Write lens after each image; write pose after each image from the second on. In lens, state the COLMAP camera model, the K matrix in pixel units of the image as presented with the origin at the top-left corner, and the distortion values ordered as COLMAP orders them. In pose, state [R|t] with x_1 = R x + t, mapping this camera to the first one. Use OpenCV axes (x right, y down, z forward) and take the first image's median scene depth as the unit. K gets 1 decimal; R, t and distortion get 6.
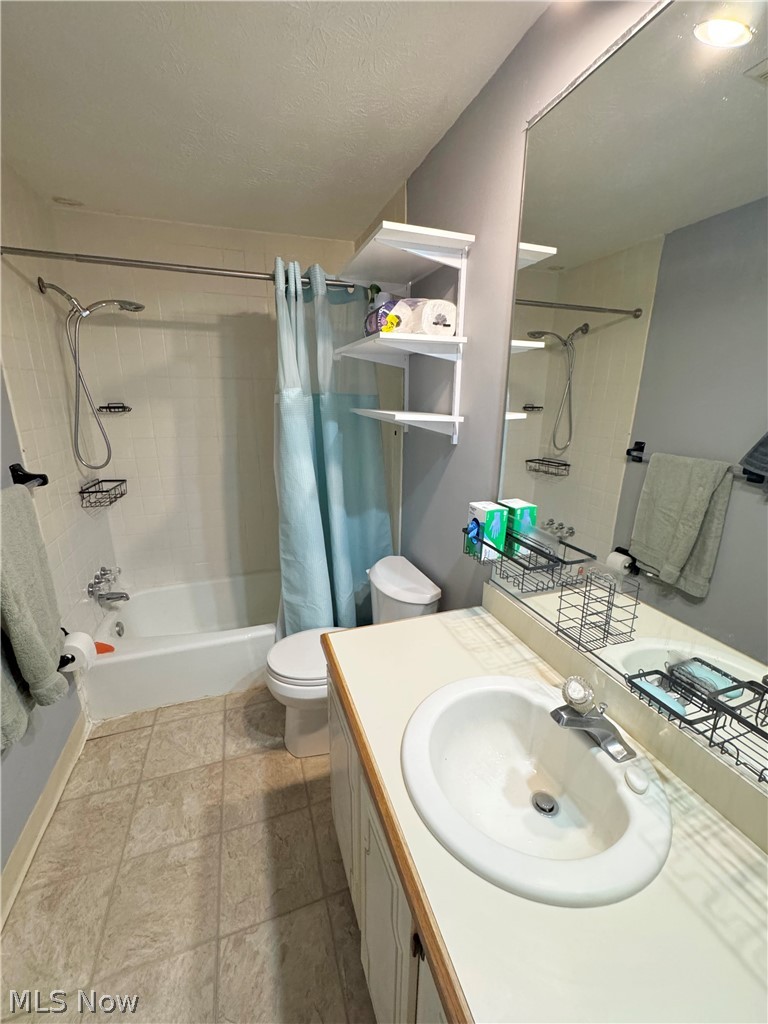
lens RADIAL K [[411.2, 0, 384.5], [0, 411.2, 510.1], [0, 0, 1]] dist [-0.003150, 0.000722]
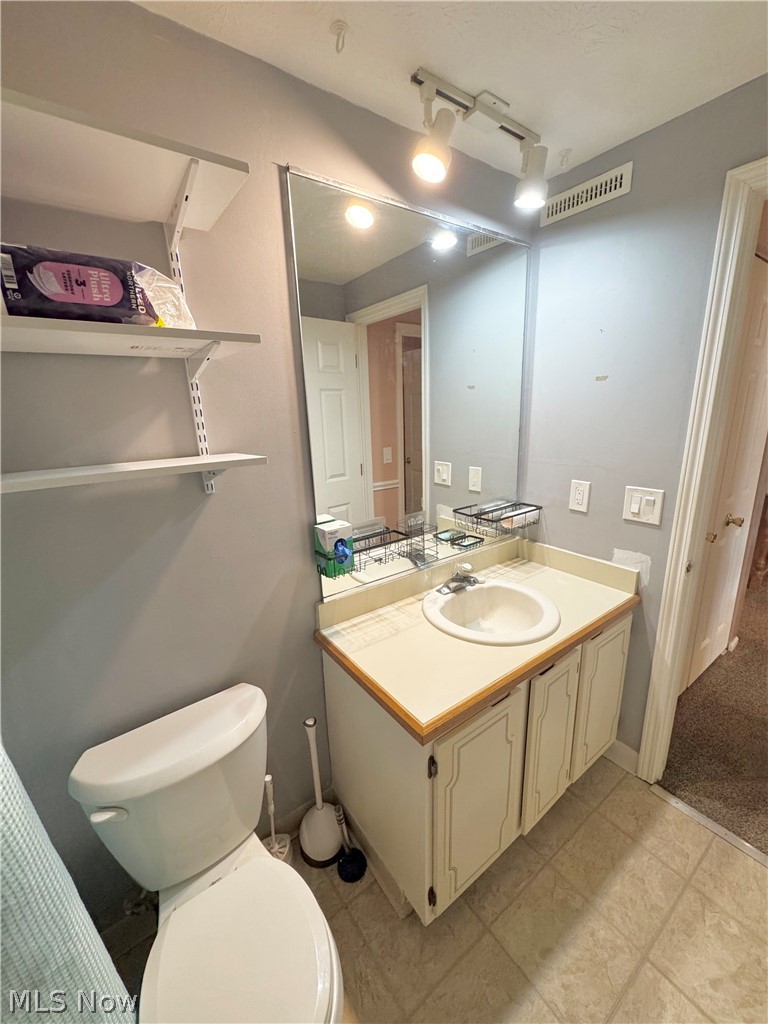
lens RADIAL K [[411.2, 0, 385.1], [0, 411.2, 513.0], [0, 0, 1]] dist [-0.003150, 0.000722]
pose [[-0.292662, -0.240786, 0.925403, -0.752308], [0.289164, 0.900179, 0.325672, -0.342441], [-0.911446, 0.362905, -0.193822, 1.073630]]
